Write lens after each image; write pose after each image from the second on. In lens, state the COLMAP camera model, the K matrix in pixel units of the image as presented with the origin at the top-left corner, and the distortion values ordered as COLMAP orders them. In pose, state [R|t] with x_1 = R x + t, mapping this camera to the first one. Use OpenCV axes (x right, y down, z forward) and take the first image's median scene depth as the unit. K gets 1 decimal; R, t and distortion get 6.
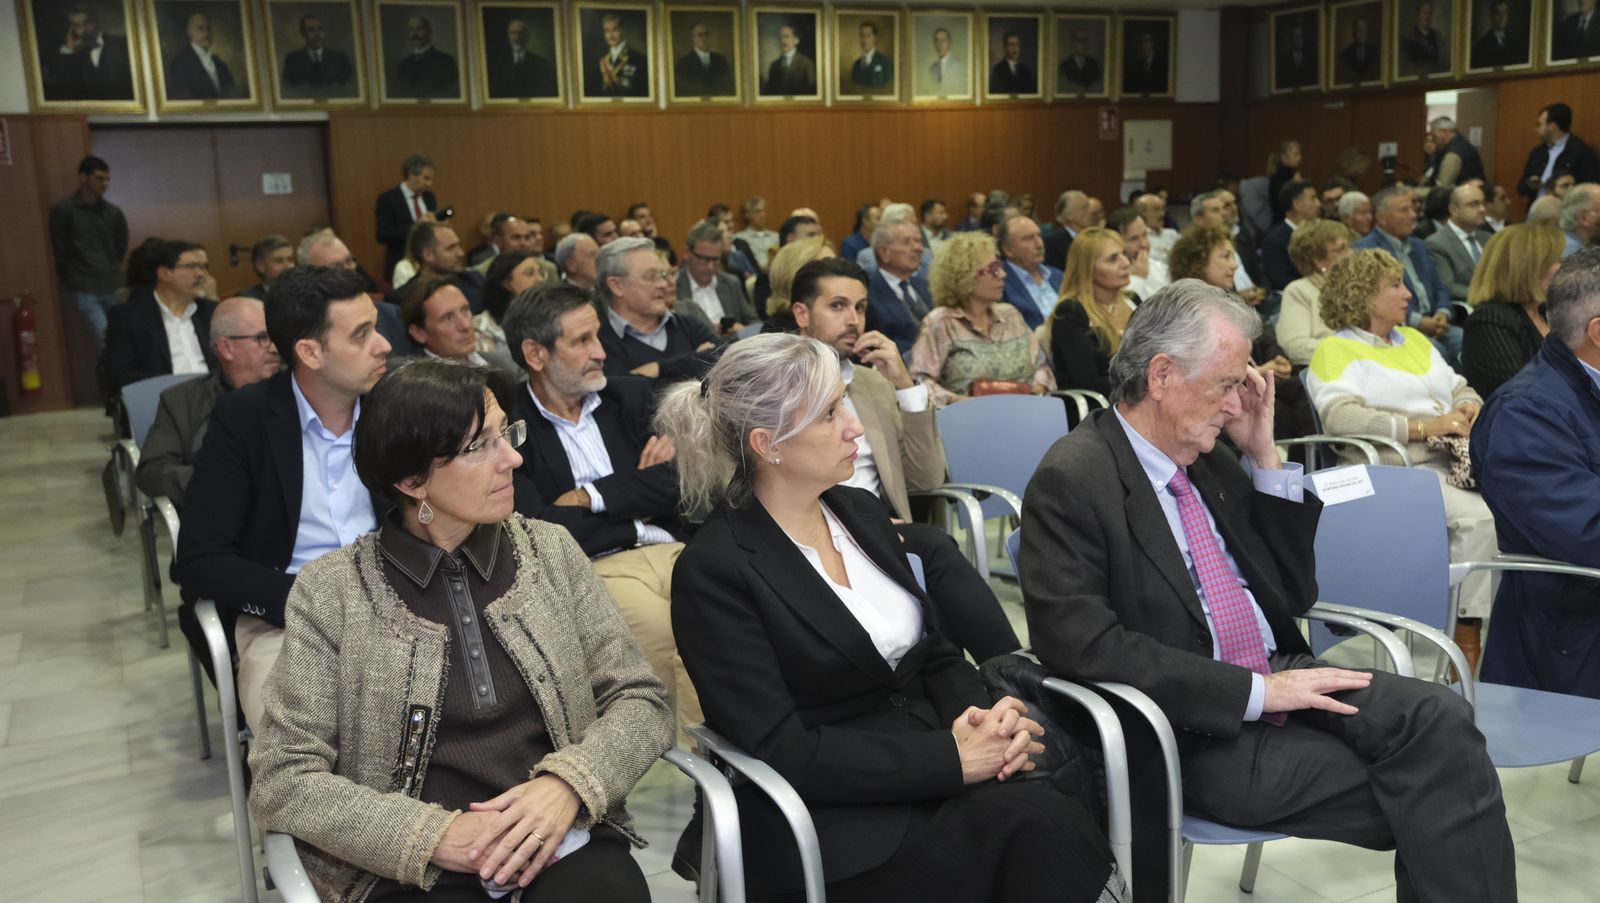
lens RADIAL K [[1467.8, 0, 805.9], [0, 1467.8, 449.3], [0, 0, 1]] dist [0.004276, 0.000000]
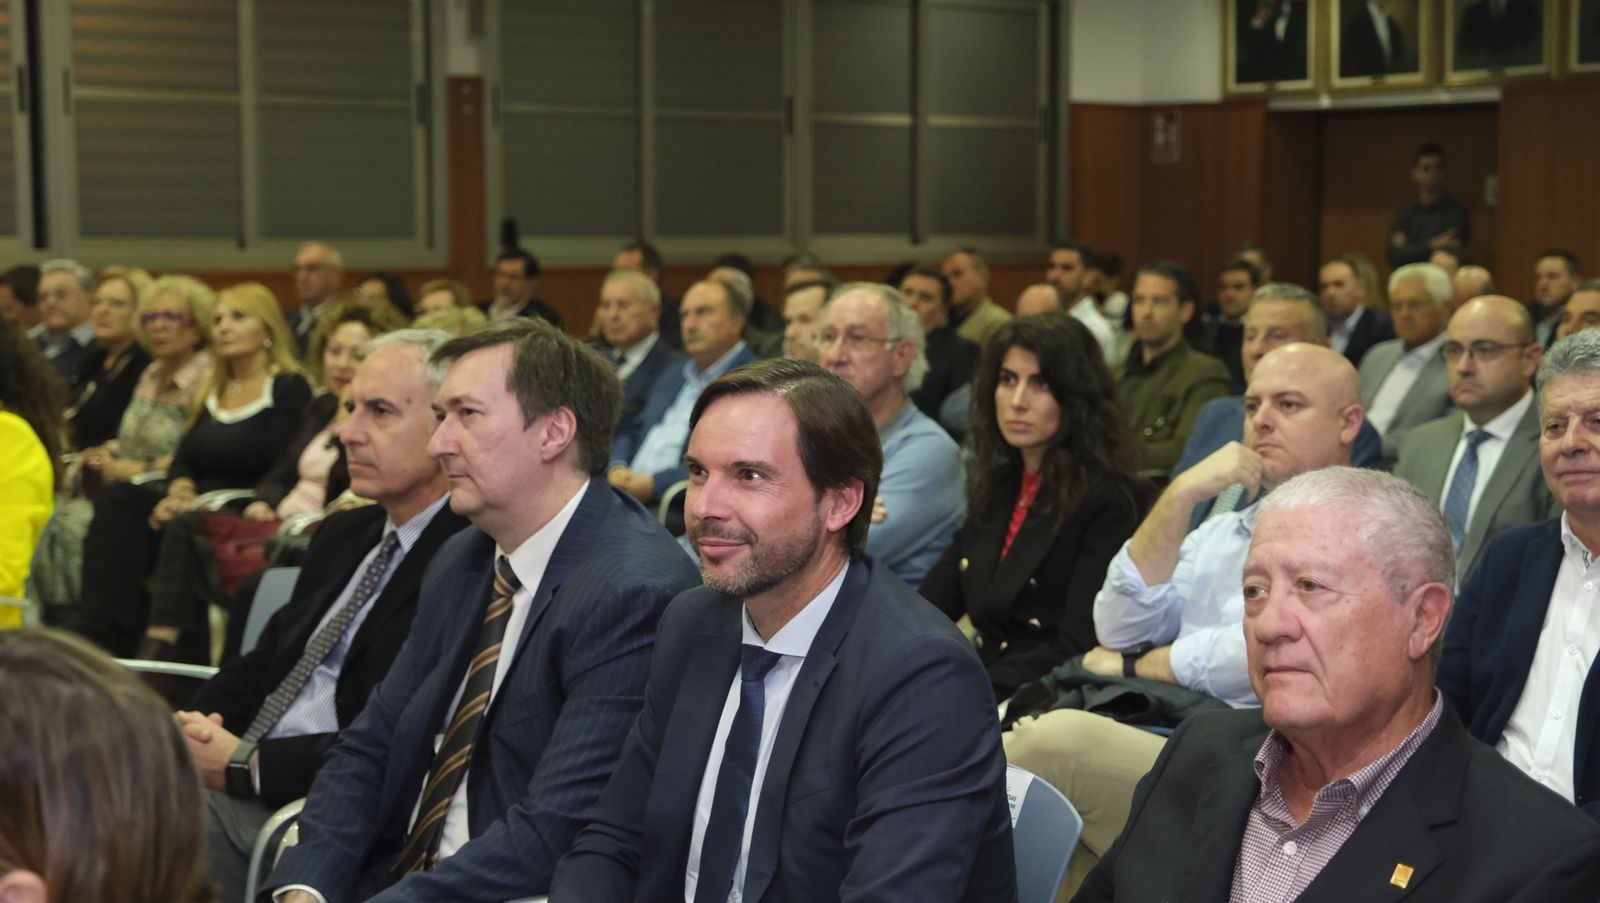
lens RADIAL K [[2466.4, 0, 802.7], [0, 2466.4, 462.8], [0, 0, 1]] dist [0.025687, 0.000000]
pose [[0.156620, 0.138426, -0.977910, 0.436753], [-0.176912, 0.978048, 0.110112, -0.074091], [0.971685, 0.155759, 0.177671, 0.292892]]
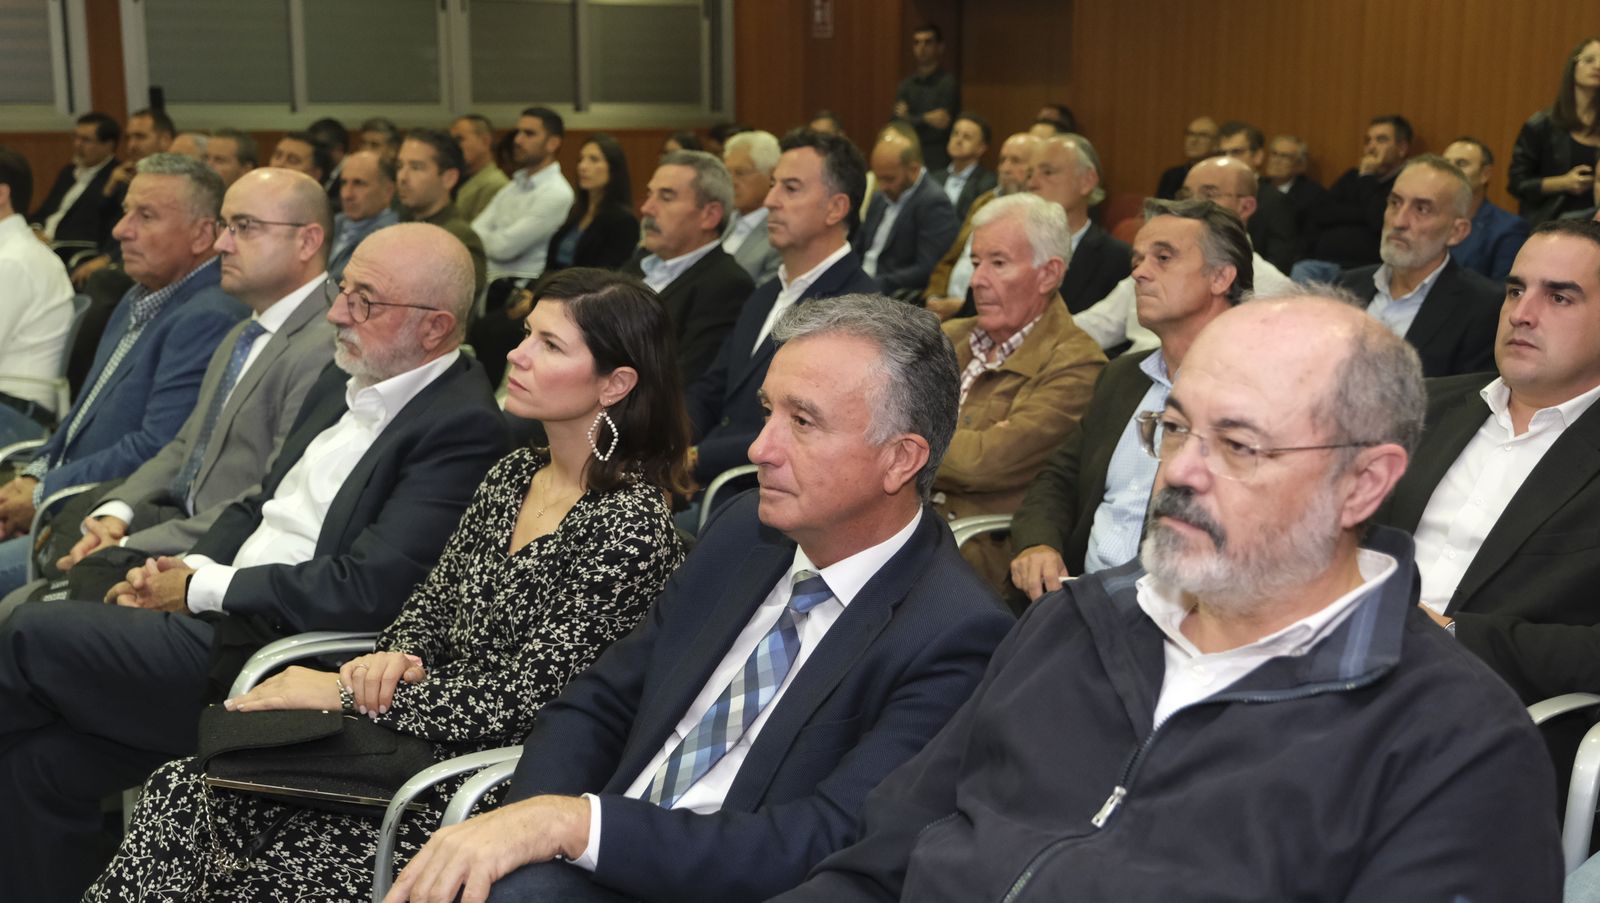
lens RADIAL K [[1945.3, 0, 801.7], [0, 1945.3, 449.1], [0, 0, 1]] dist [0.033728, 0.000000]
pose [[0.116478, 0.219715, -0.968586, 0.375436], [-0.177912, 0.964065, 0.197295, -0.094809], [0.977129, 0.149343, 0.151382, 0.431995]]
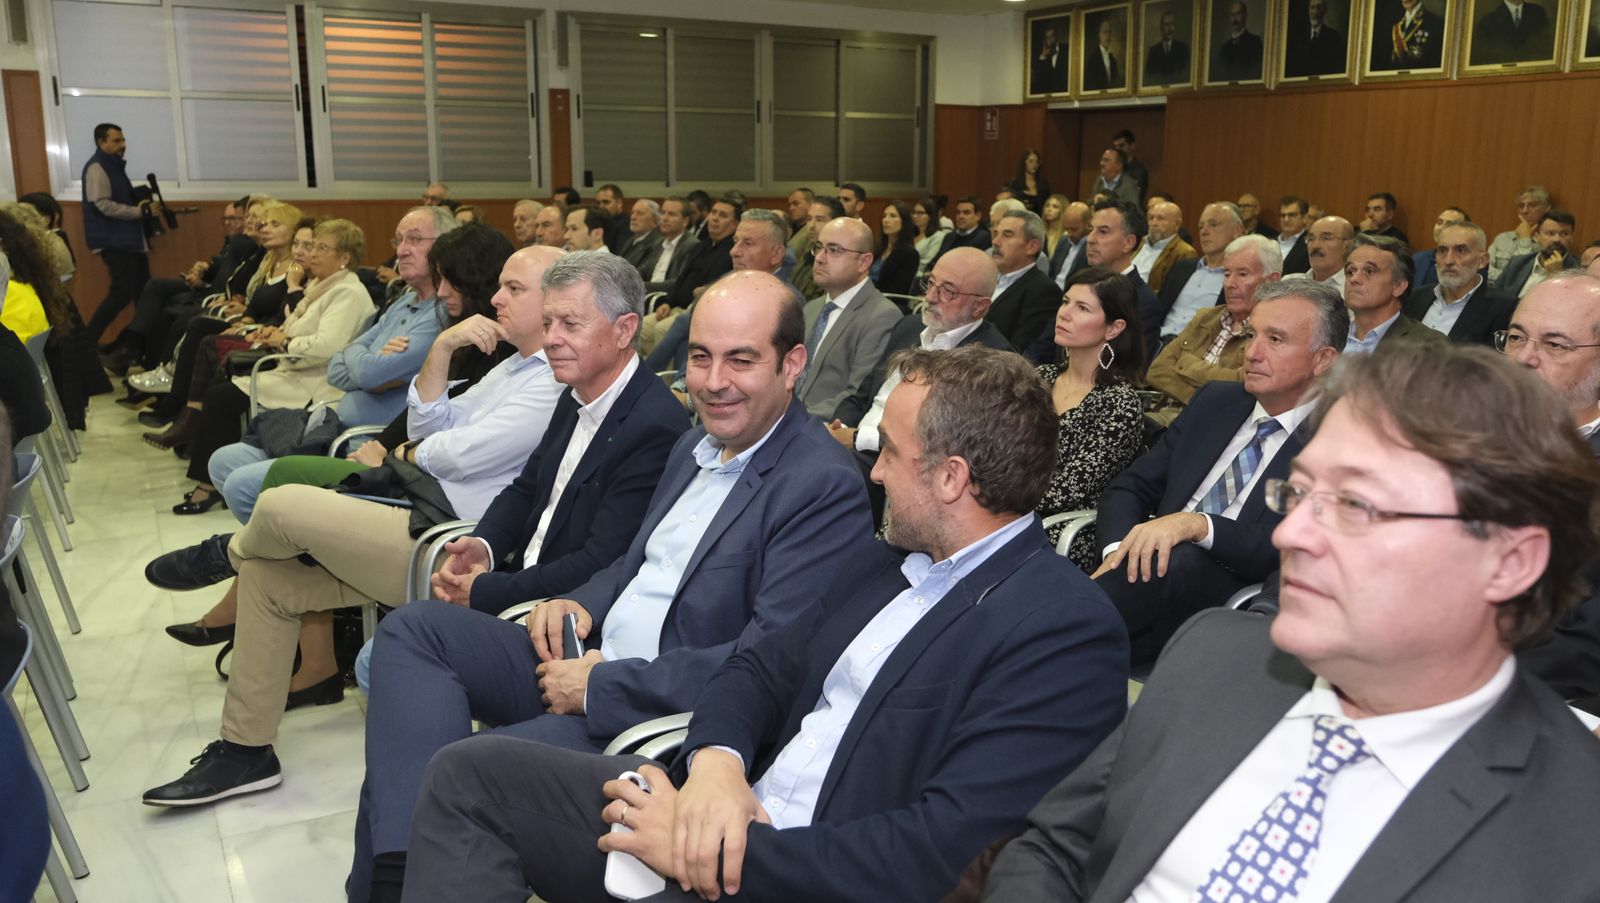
lens RADIAL K [[1305.1, 0, 789.7], [0, 1305.1, 453.9], [0, 0, 1]] dist [-0.037971, 0.013131]
pose [[0.032235, 0.250534, -0.967571, 0.409272], [-0.178909, 0.953885, 0.241030, -0.088644], [0.983337, 0.165338, 0.075571, 0.389333]]
